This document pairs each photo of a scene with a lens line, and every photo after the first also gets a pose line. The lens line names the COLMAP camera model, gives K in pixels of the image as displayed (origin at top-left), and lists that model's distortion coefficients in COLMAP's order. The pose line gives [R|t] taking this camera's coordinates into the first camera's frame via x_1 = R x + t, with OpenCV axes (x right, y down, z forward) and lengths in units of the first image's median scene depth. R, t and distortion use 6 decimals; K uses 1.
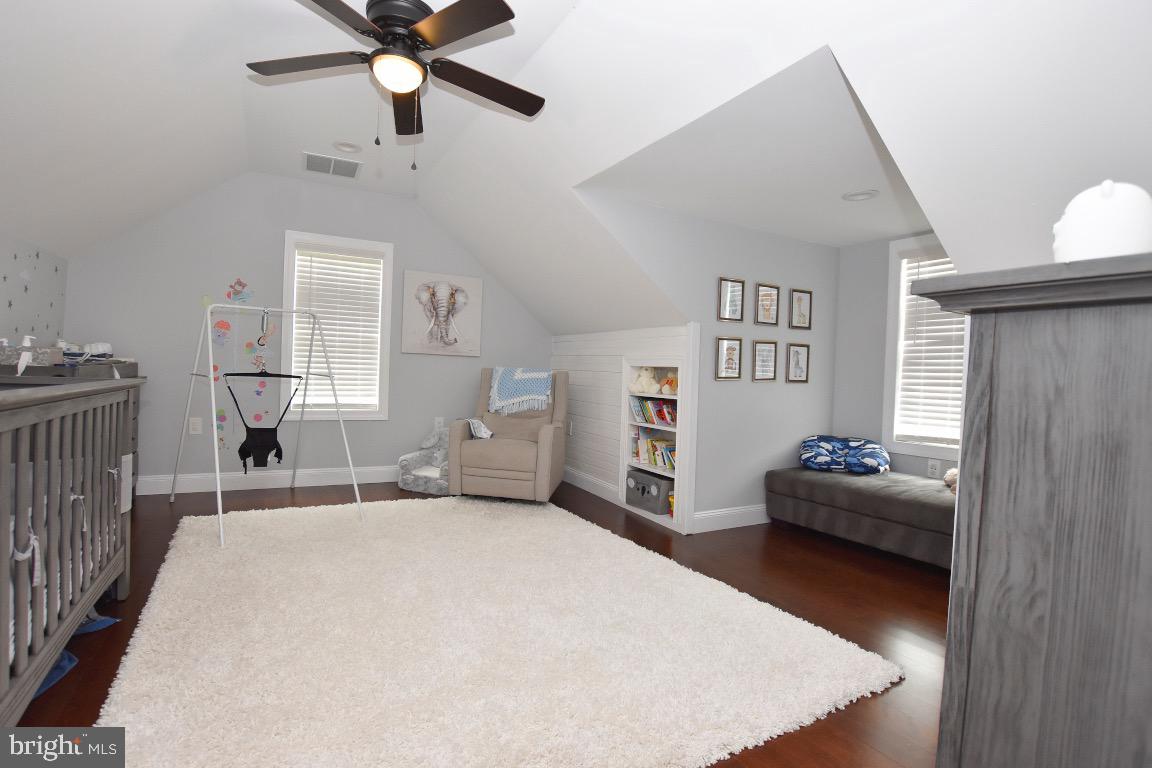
lens RADIAL K [[519.5, 0, 579.4], [0, 519.5, 384.6], [0, 0, 1]] dist [-0.032359, 0.004516]
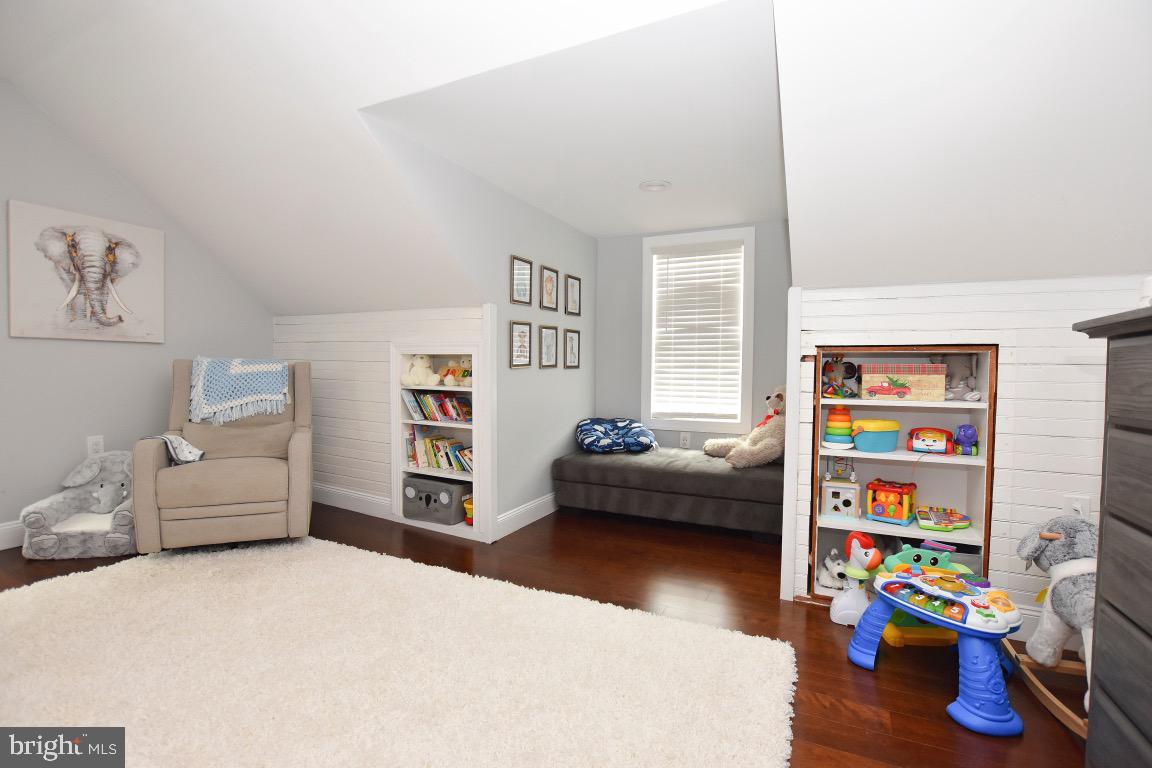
lens RADIAL K [[500.2, 0, 576.0], [0, 500.2, 384.0], [0, 0, 1]] dist [-0.026530, 0.000680]
pose [[0.838734, -0.043220, 0.542824, -0.109087], [0.029052, 0.998977, 0.034651, -0.007208], [-0.543766, -0.013293, 0.839131, 0.180329]]
